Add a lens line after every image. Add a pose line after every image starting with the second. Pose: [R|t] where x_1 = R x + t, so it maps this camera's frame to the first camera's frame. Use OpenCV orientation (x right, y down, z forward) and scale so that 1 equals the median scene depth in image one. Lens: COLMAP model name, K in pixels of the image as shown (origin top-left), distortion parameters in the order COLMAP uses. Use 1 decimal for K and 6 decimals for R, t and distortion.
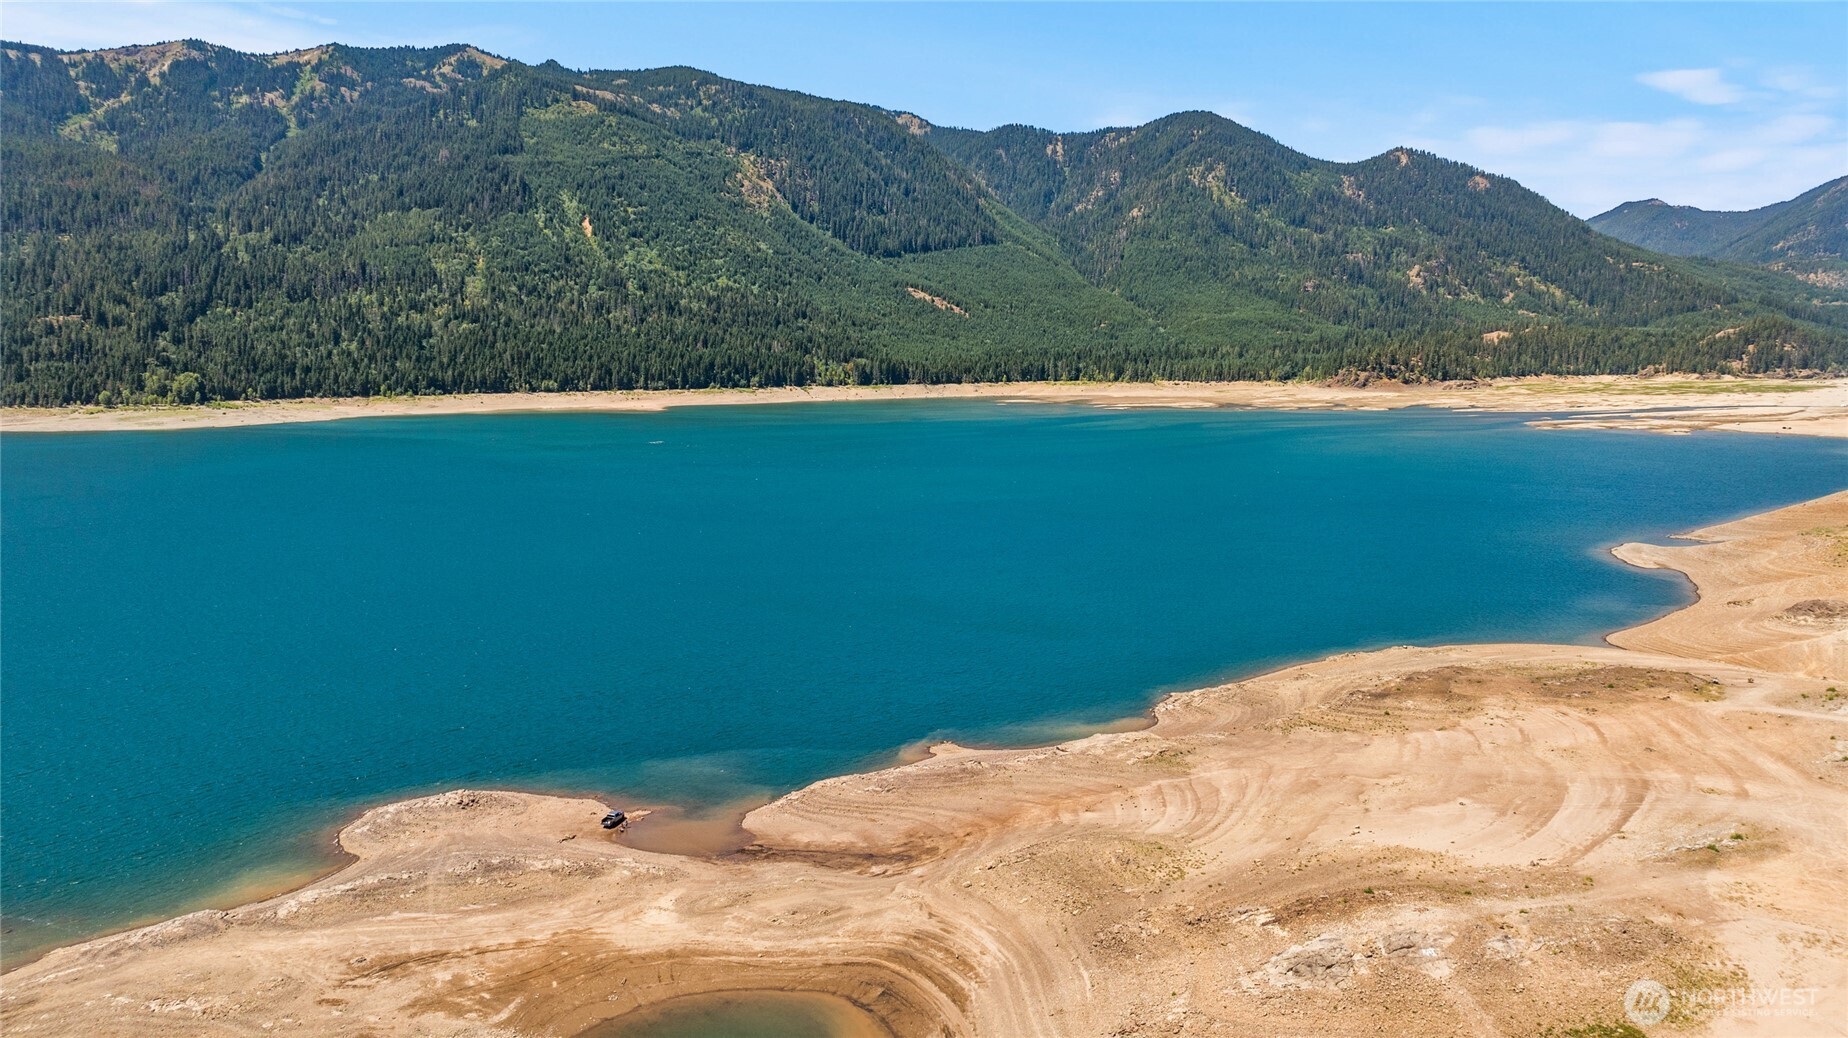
lens RADIAL K [[1302.2, 0, 930.0], [0, 1302.2, 522.0], [0, 0, 1]] dist [-0.032560, 0.033419]
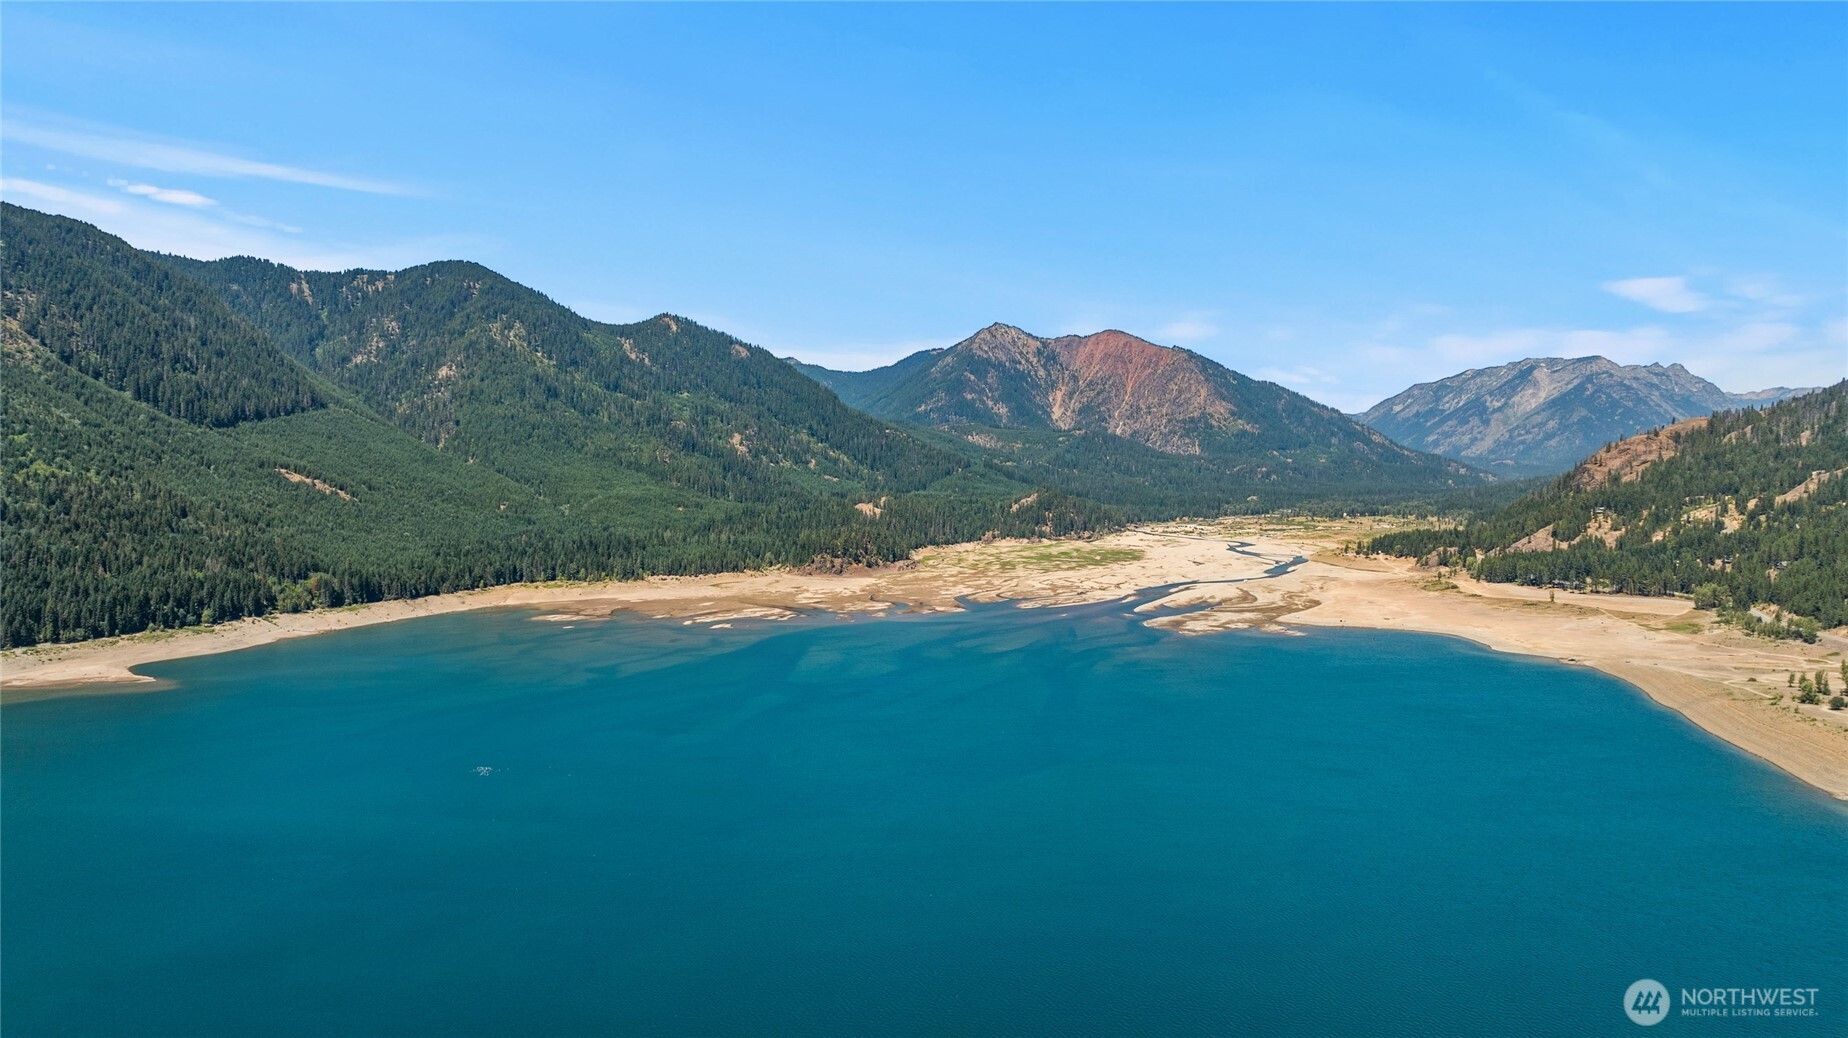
lens RADIAL K [[1302.2, 0, 922.8], [0, 1302.2, 517.2], [0, 0, 1]] dist [-0.032560, 0.033419]
pose [[0.782517, -0.028207, 0.621989, -0.191046], [0.090057, 0.993596, -0.068240, -0.053419], [-0.616081, 0.109414, 0.780046, 0.109472]]
